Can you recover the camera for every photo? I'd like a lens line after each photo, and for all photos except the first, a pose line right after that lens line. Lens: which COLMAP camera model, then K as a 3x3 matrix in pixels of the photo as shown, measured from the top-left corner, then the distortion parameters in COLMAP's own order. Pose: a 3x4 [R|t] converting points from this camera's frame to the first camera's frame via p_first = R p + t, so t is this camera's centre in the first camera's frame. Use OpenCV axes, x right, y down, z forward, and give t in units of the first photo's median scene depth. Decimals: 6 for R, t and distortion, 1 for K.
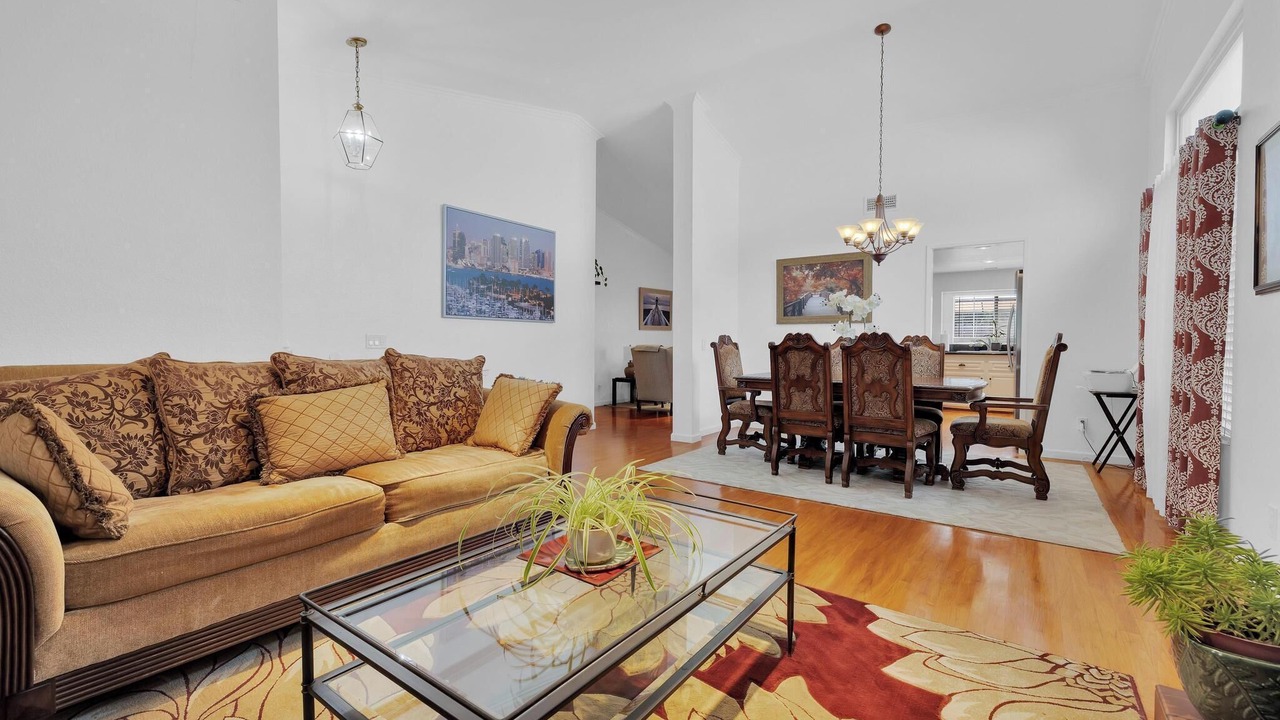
lens RADIAL K [[542.2, 0, 640.1], [0, 542.2, 354.7], [0, 0, 1]] dist [-0.002457, -0.000045]
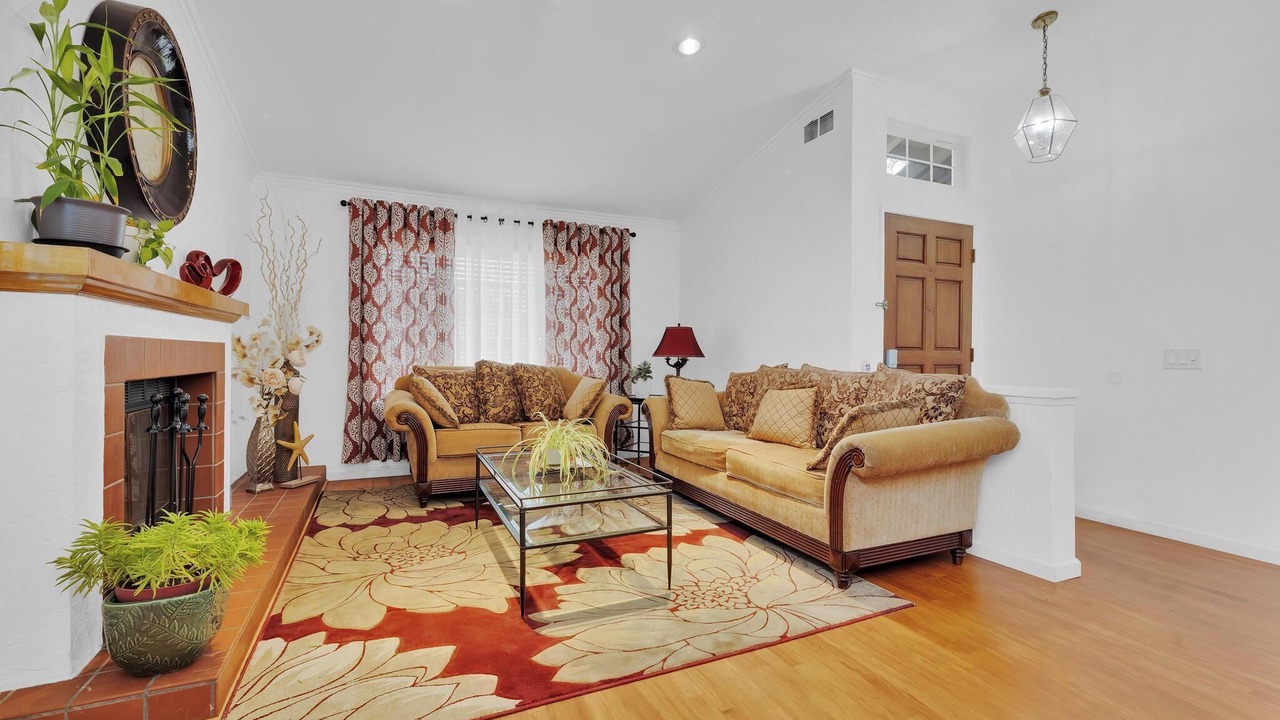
lens RADIAL K [[542.2, 0, 640.1], [0, 542.2, 354.7], [0, 0, 1]] dist [-0.002457, -0.000045]
pose [[-0.500676, -0.012492, -0.865545, 0.574401], [-0.017484, 0.999838, -0.004317, -0.011933], [0.865458, 0.012972, -0.500813, 0.877495]]
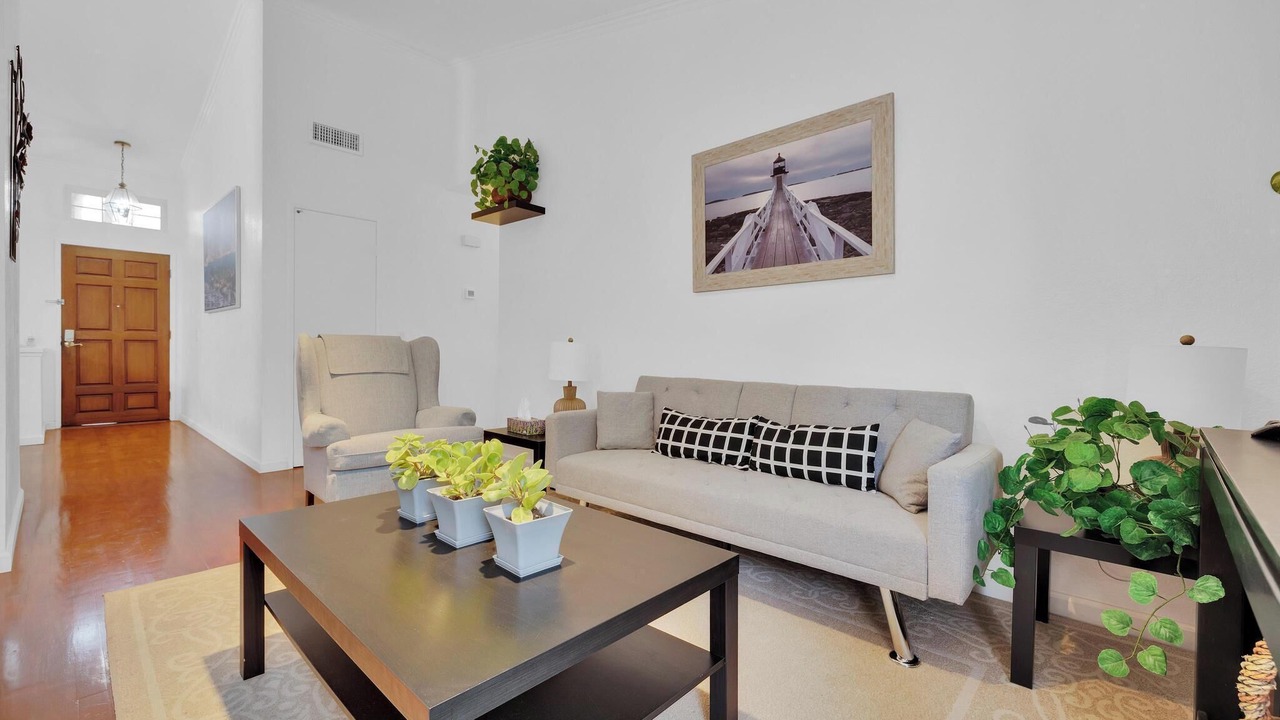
lens RADIAL K [[542.2, 0, 640.1], [0, 542.2, 354.7], [0, 0, 1]] dist [-0.002457, -0.000045]
pose [[-0.135500, -0.005695, -0.990761, 0.835154], [-0.039752, 0.999210, -0.000307, -0.024786], [0.989980, 0.039343, -0.135620, 2.731996]]
